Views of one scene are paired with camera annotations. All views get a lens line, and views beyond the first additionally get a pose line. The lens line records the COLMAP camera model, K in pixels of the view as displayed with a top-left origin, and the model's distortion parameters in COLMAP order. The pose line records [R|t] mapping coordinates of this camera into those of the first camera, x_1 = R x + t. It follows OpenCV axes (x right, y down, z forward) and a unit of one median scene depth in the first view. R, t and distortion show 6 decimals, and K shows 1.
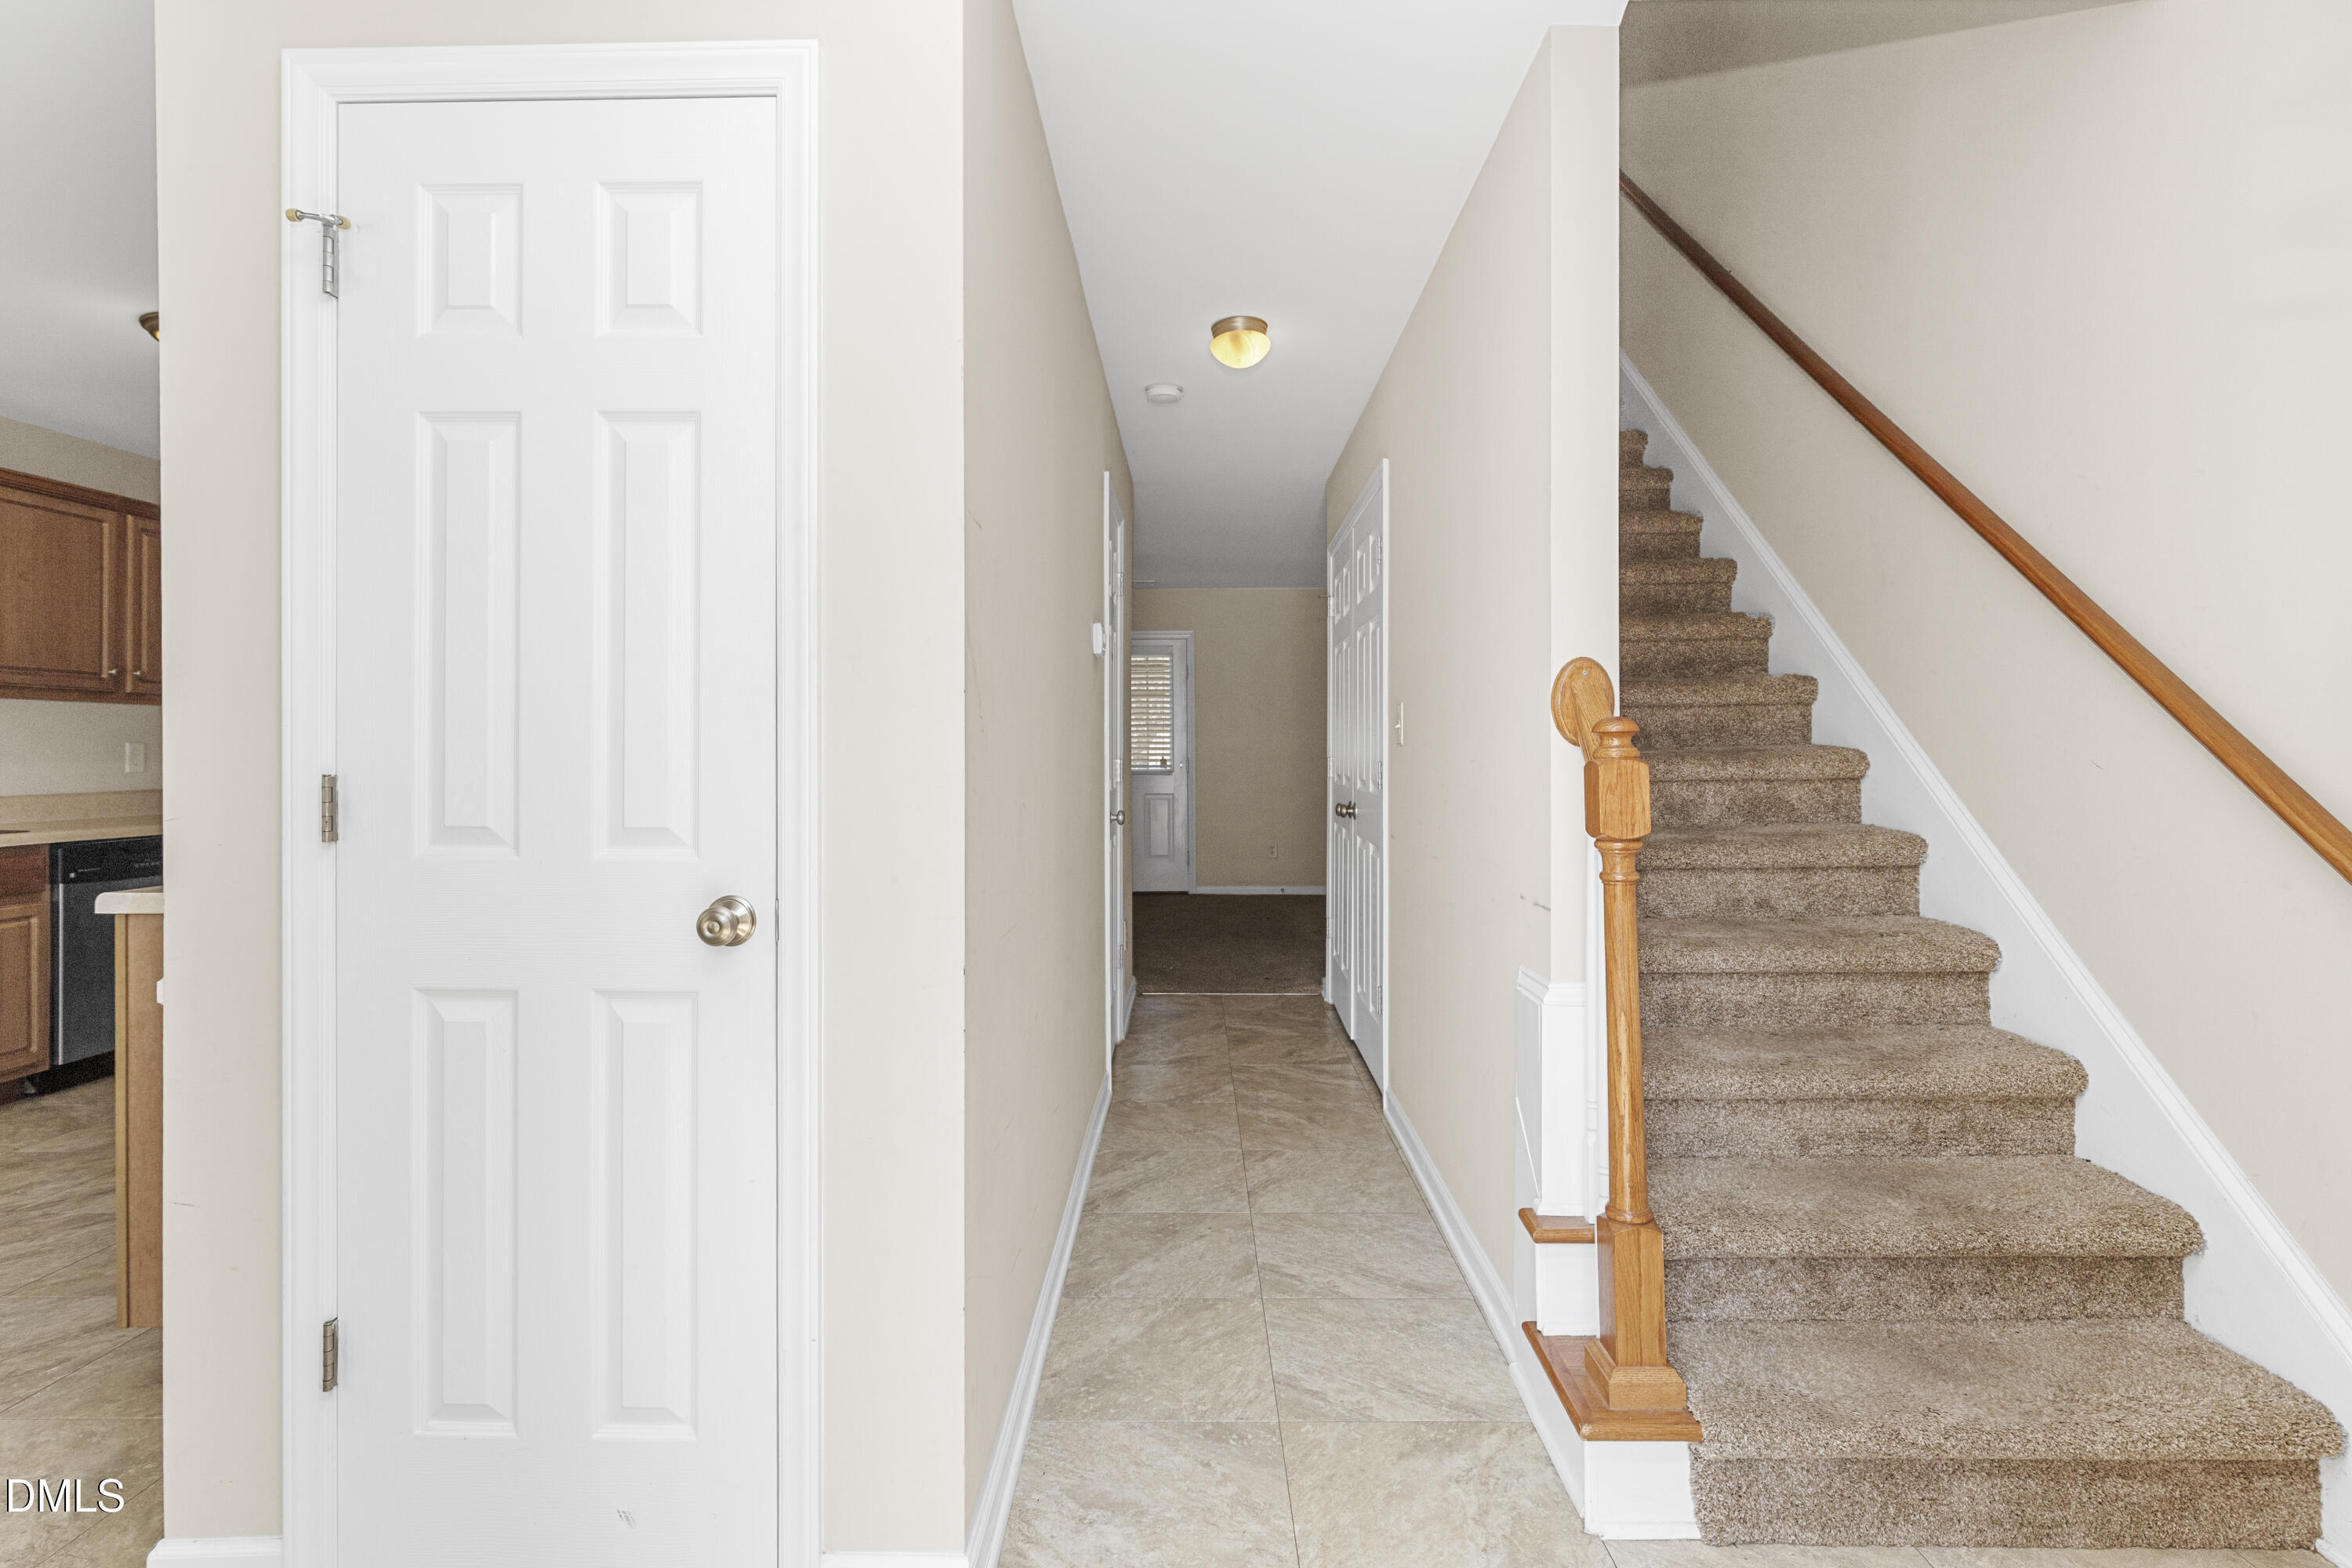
lens RADIAL K [[1166.2, 0, 1181.1], [0, 1166.2, 758.9], [0, 0, 1]] dist [-0.002219, 0.000307]
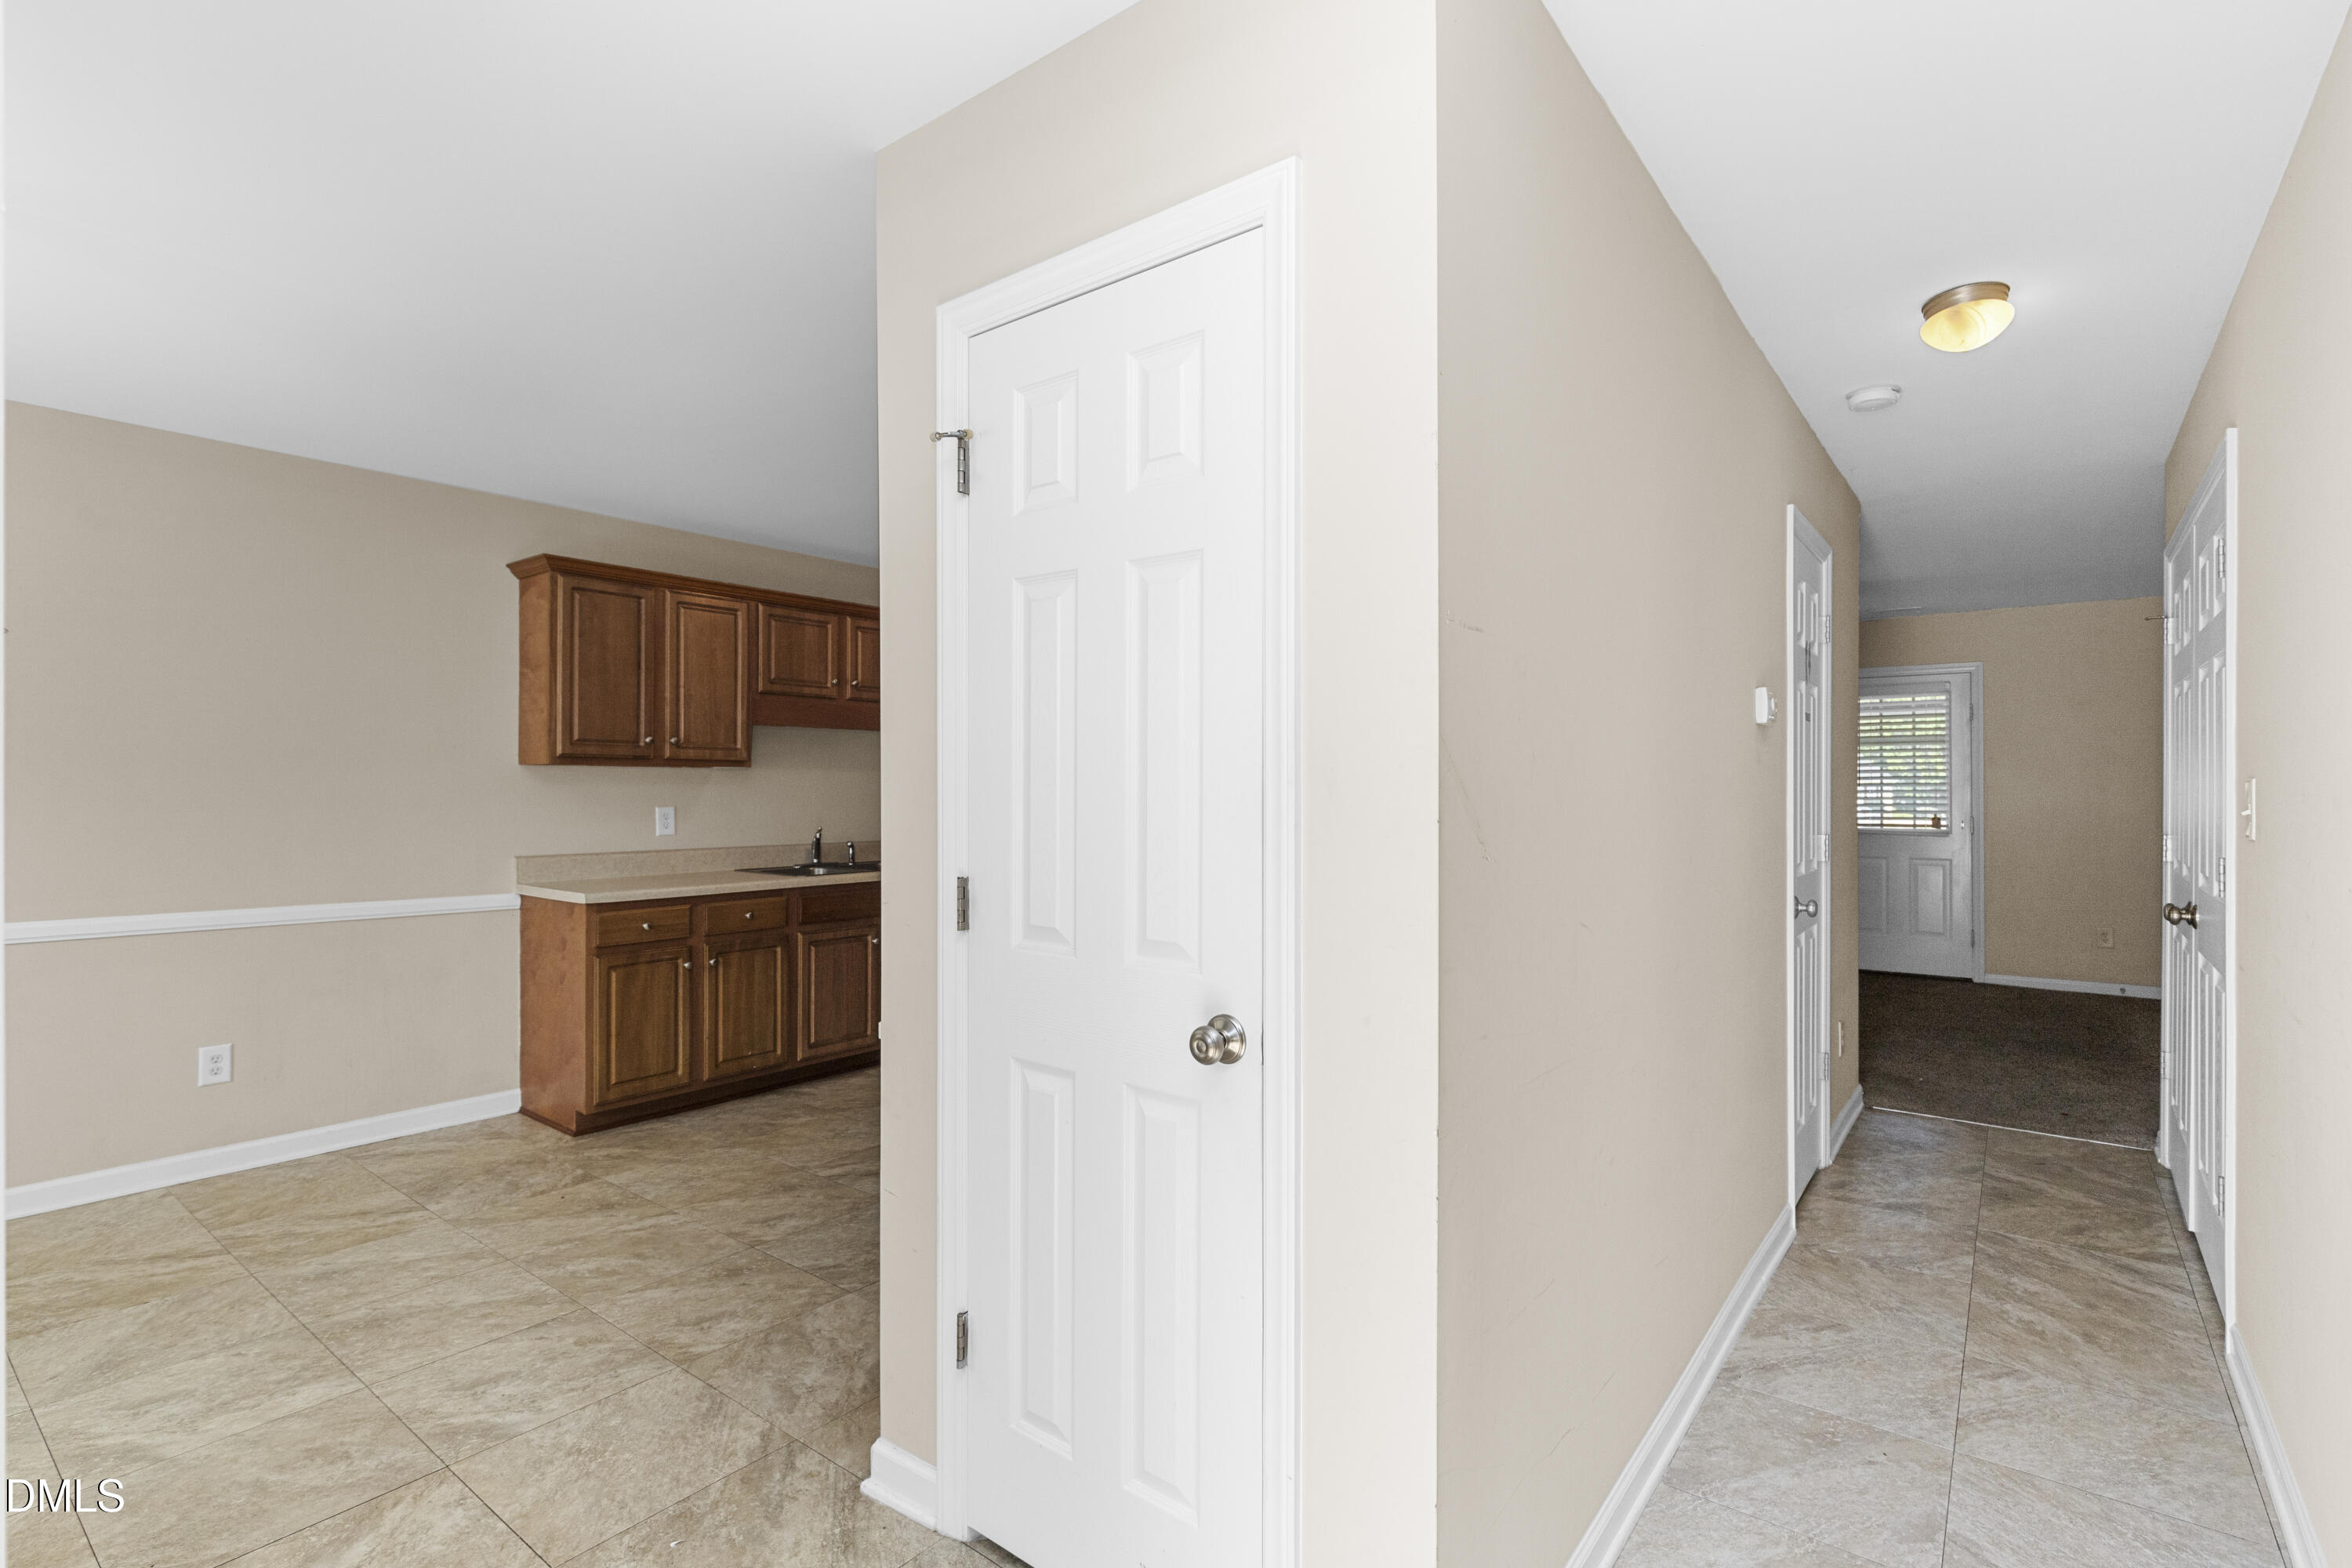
lens RADIAL K [[1105.1, 0, 1178.4], [0, 1105.1, 789.7], [0, 0, 1]] dist [-0.001665, 0.000414]
pose [[0.793620, 0.004949, -0.608394, 0.100332], [-0.006095, 0.999981, 0.000184, -0.047159], [0.608383, 0.003562, 0.793635, 0.115219]]
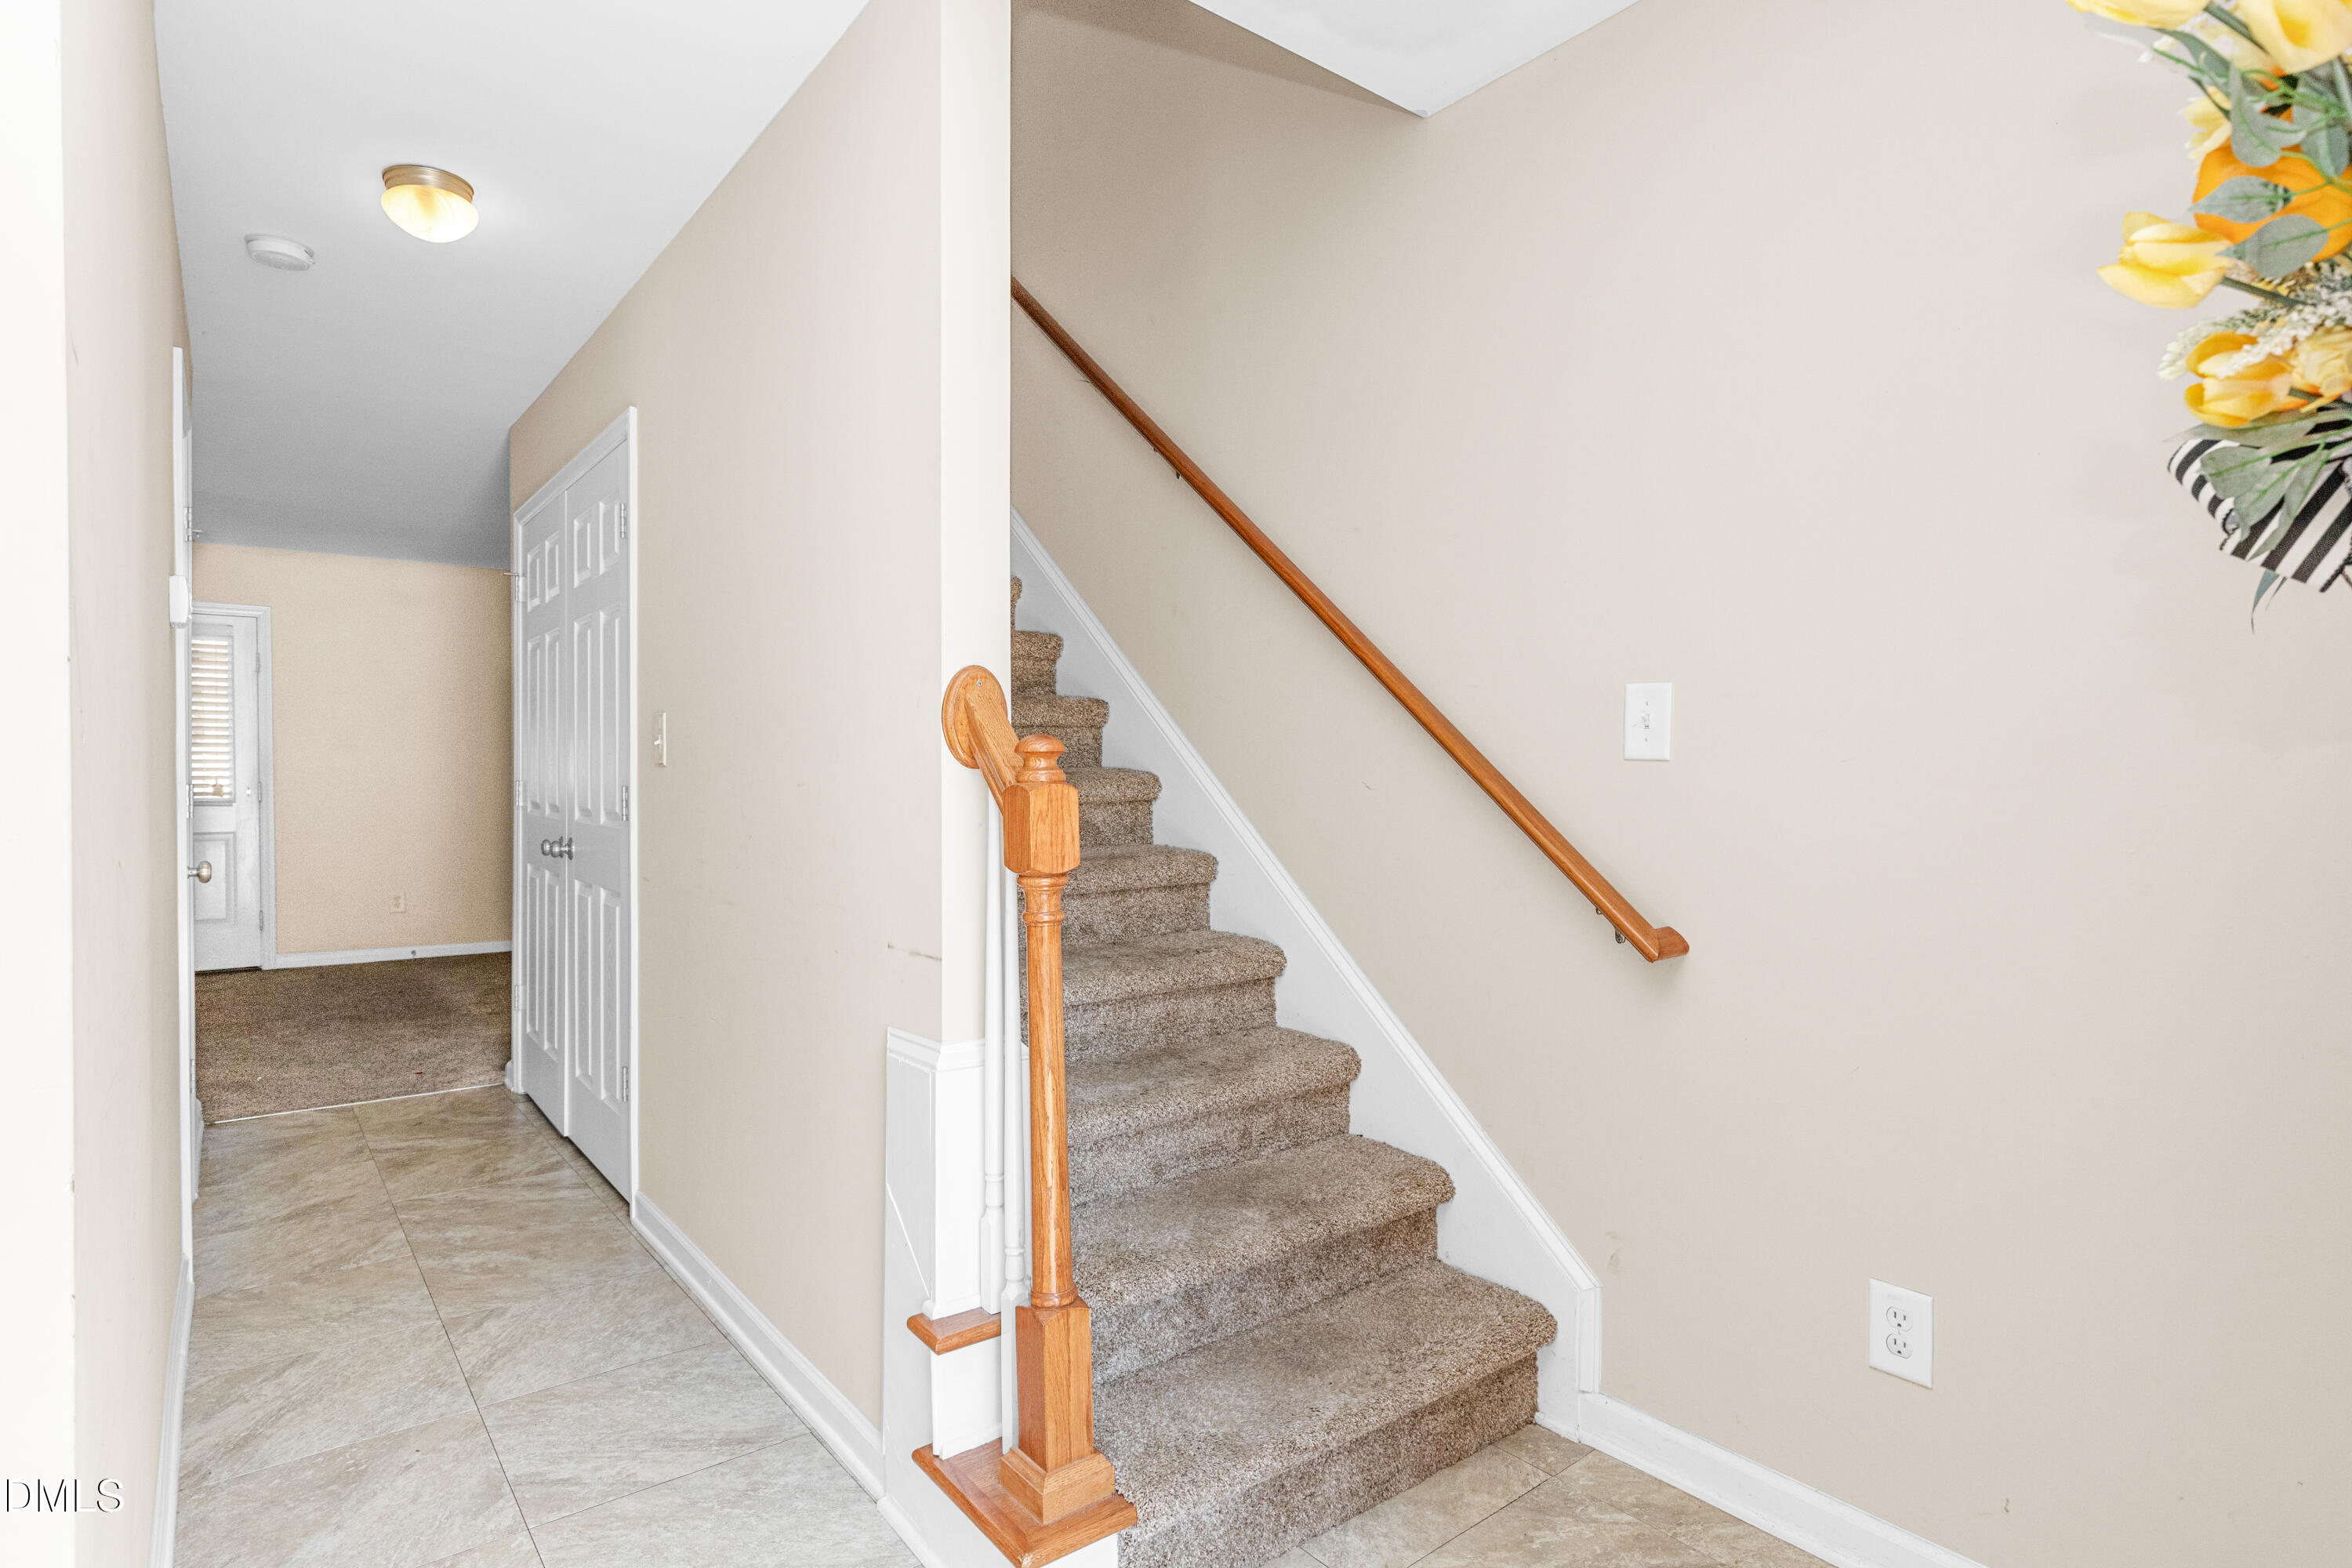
lens RADIAL K [[1227.6, 0, 1173.9], [0, 1227.6, 793.3], [0, 0, 1]] dist [0.003433, -0.000847]
pose [[0.780341, -0.008846, 0.625291, -0.082460], [0.002746, 0.999939, 0.010719, -0.001036], [-0.625348, -0.006647, 0.780318, 0.141816]]
